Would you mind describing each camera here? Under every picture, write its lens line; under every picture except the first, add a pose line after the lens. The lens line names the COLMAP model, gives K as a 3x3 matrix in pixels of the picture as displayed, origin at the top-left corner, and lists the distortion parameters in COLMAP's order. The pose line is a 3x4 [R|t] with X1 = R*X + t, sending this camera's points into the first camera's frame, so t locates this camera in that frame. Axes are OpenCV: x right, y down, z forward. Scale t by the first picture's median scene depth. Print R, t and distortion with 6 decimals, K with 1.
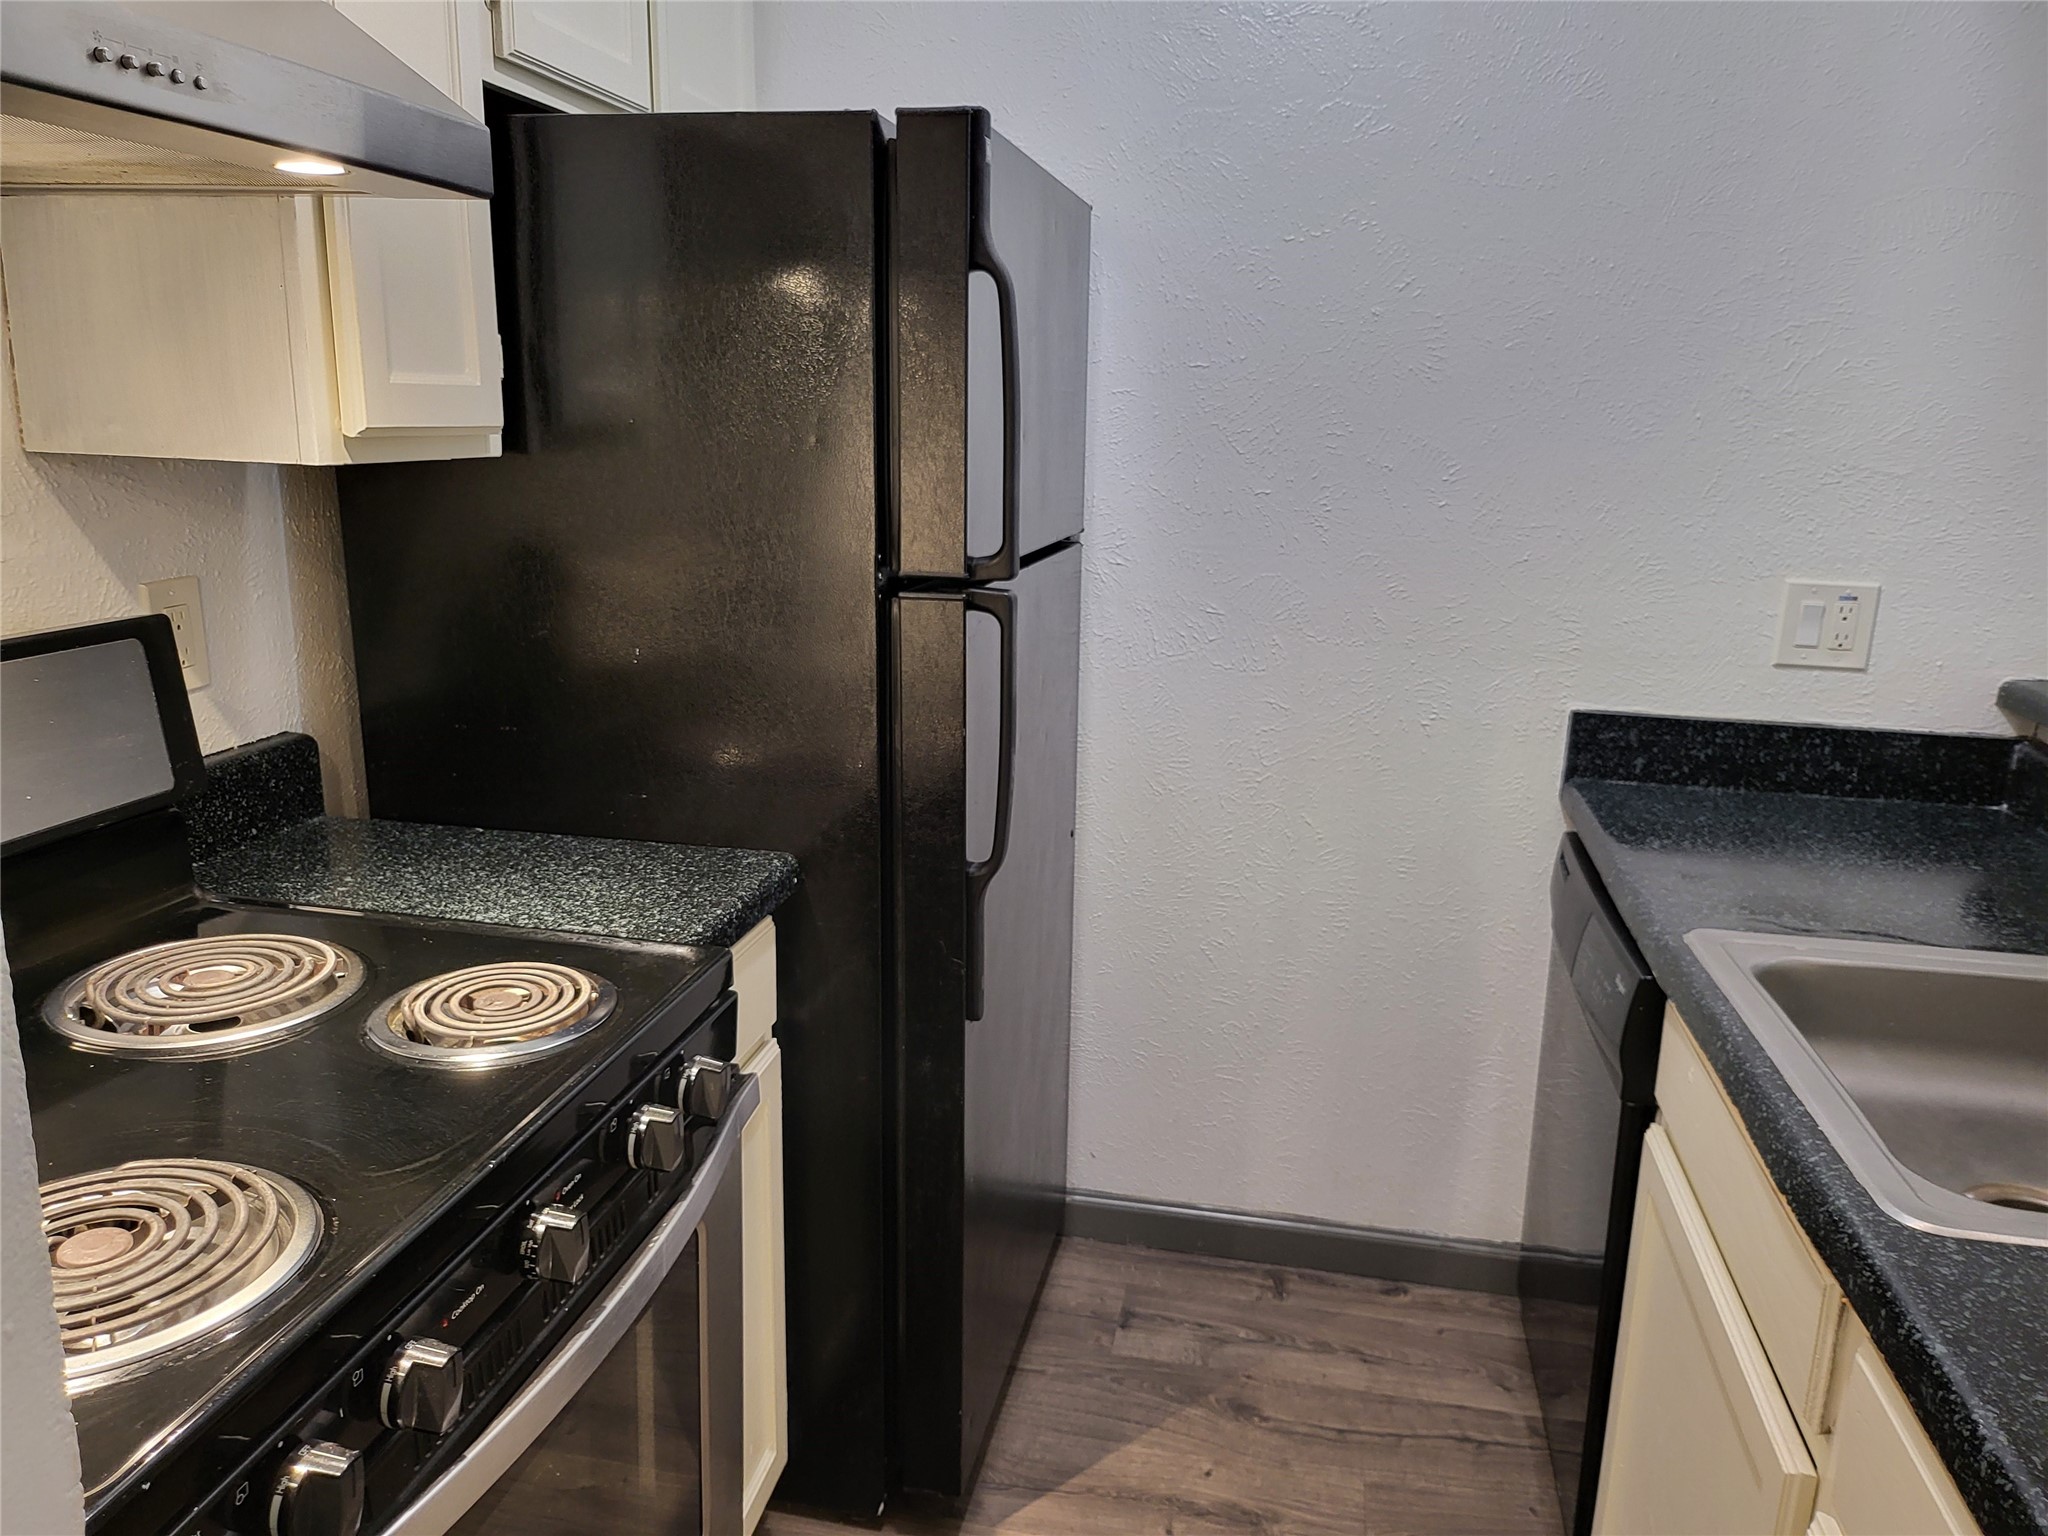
lens RADIAL K [[1440.0, 0, 1051.0], [0, 1440.0, 791.8], [0, 0, 1]] dist [0.053384, -0.062563]
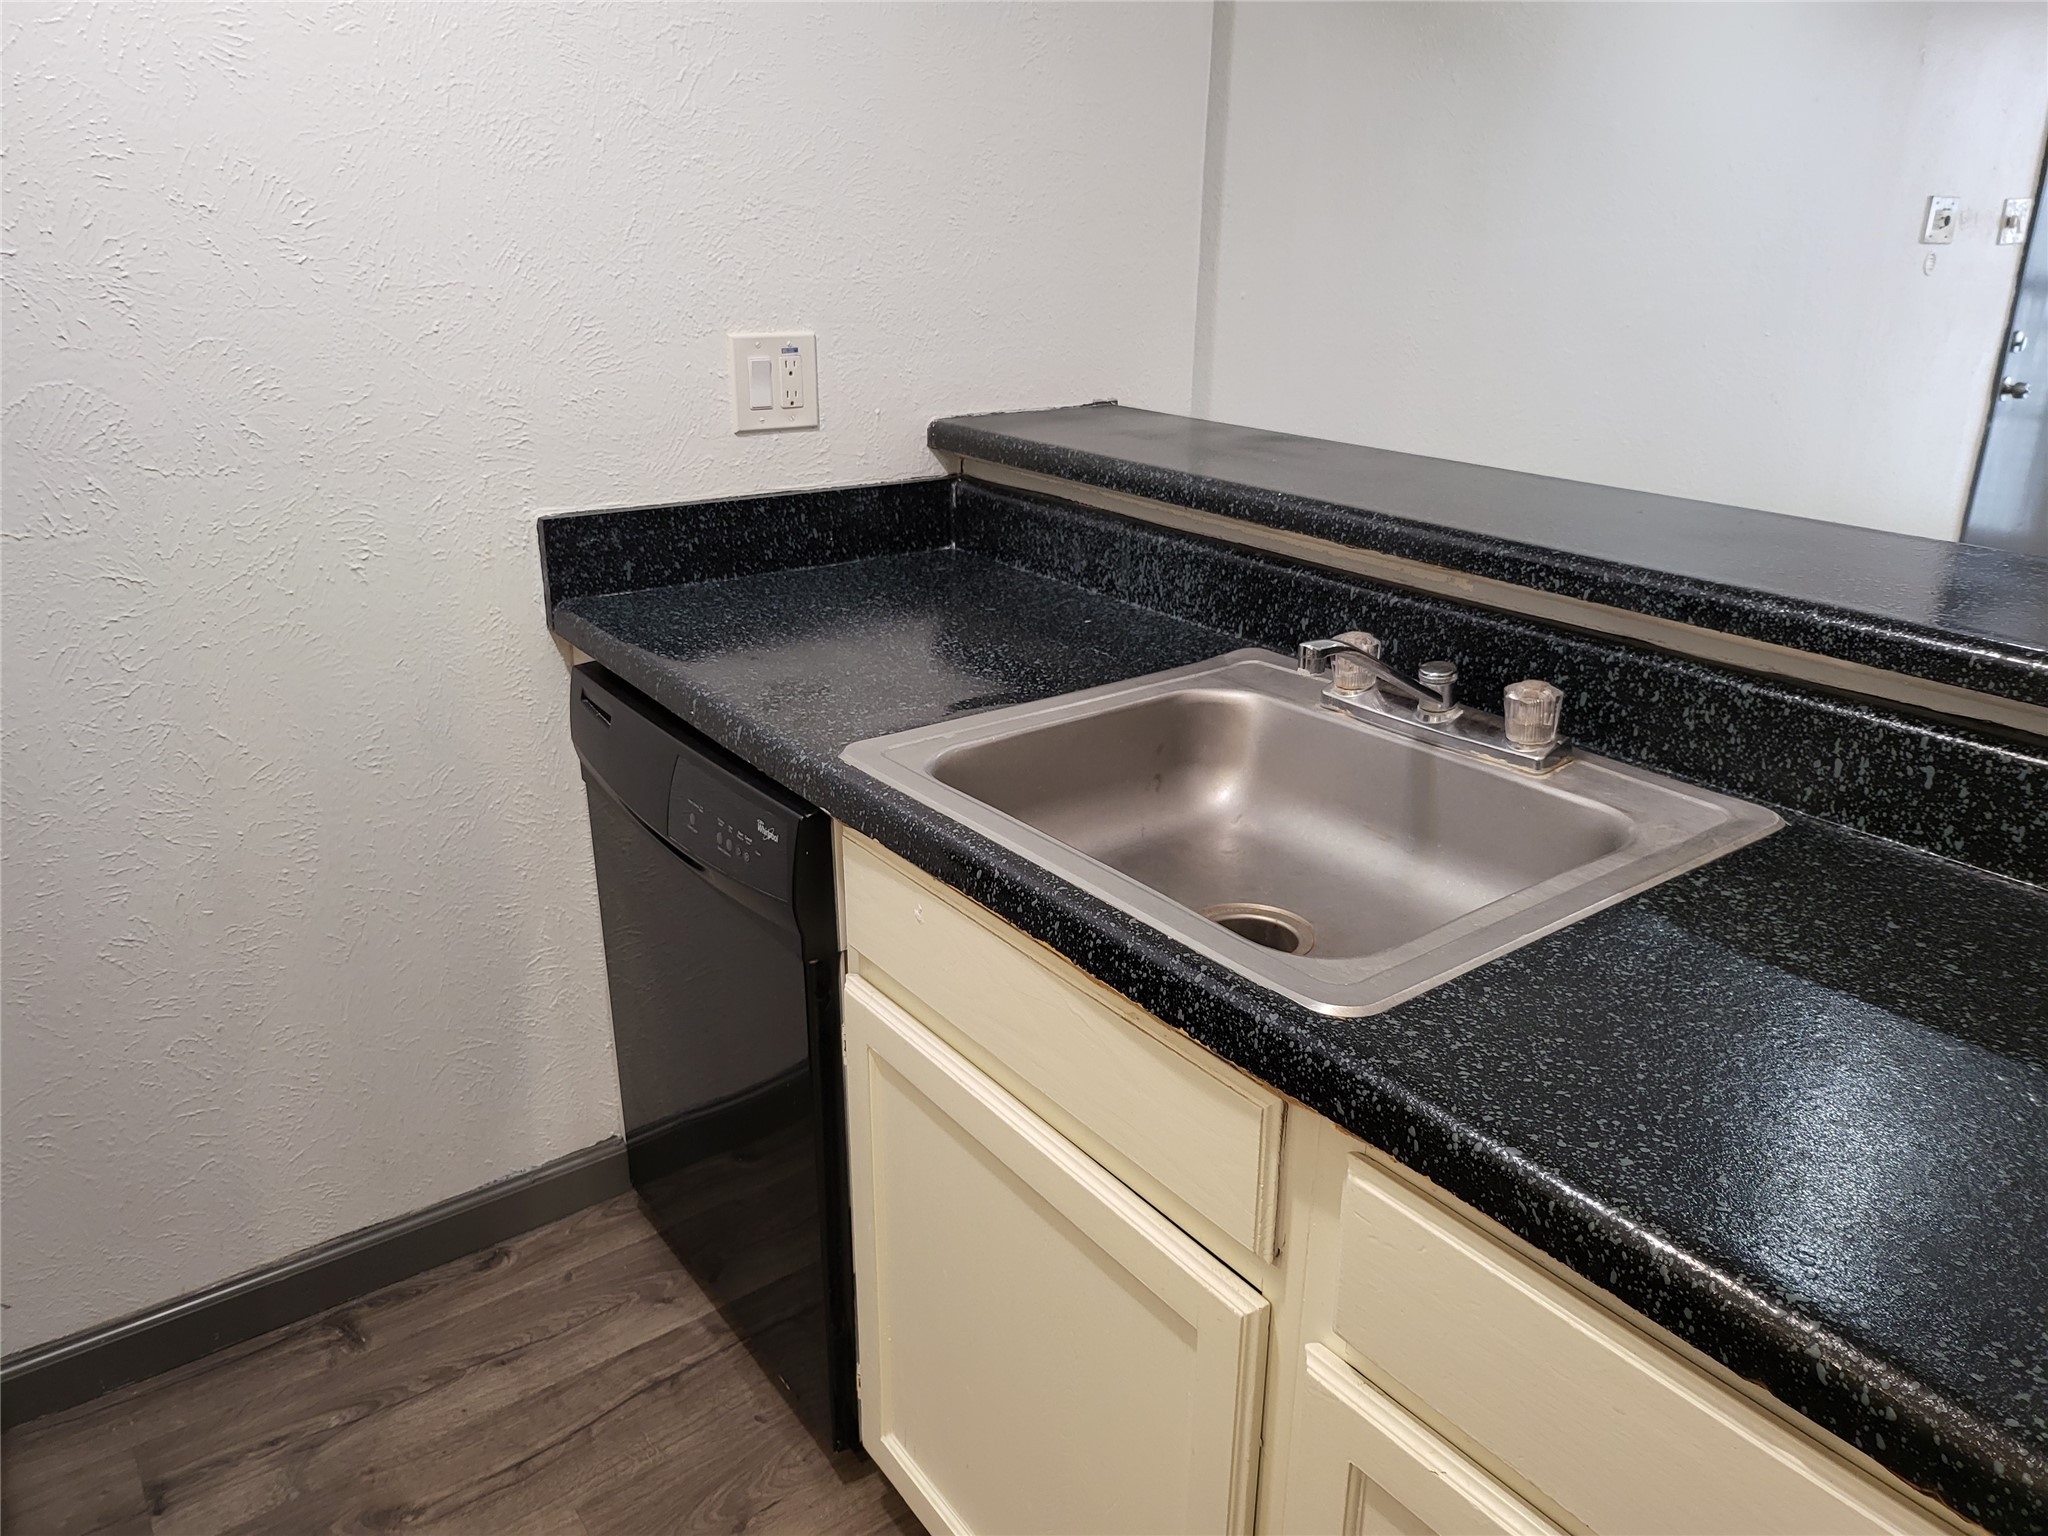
lens RADIAL K [[1433.9, 0, 1024.3], [0, 1433.9, 764.1], [0, 0, 1]] dist [0.056618, -0.066495]
pose [[0.671928, -0.278507, 0.686255, -0.052306], [0.196058, 0.960433, 0.197813, -0.031447], [-0.714194, 0.001629, 0.699946, 0.246421]]
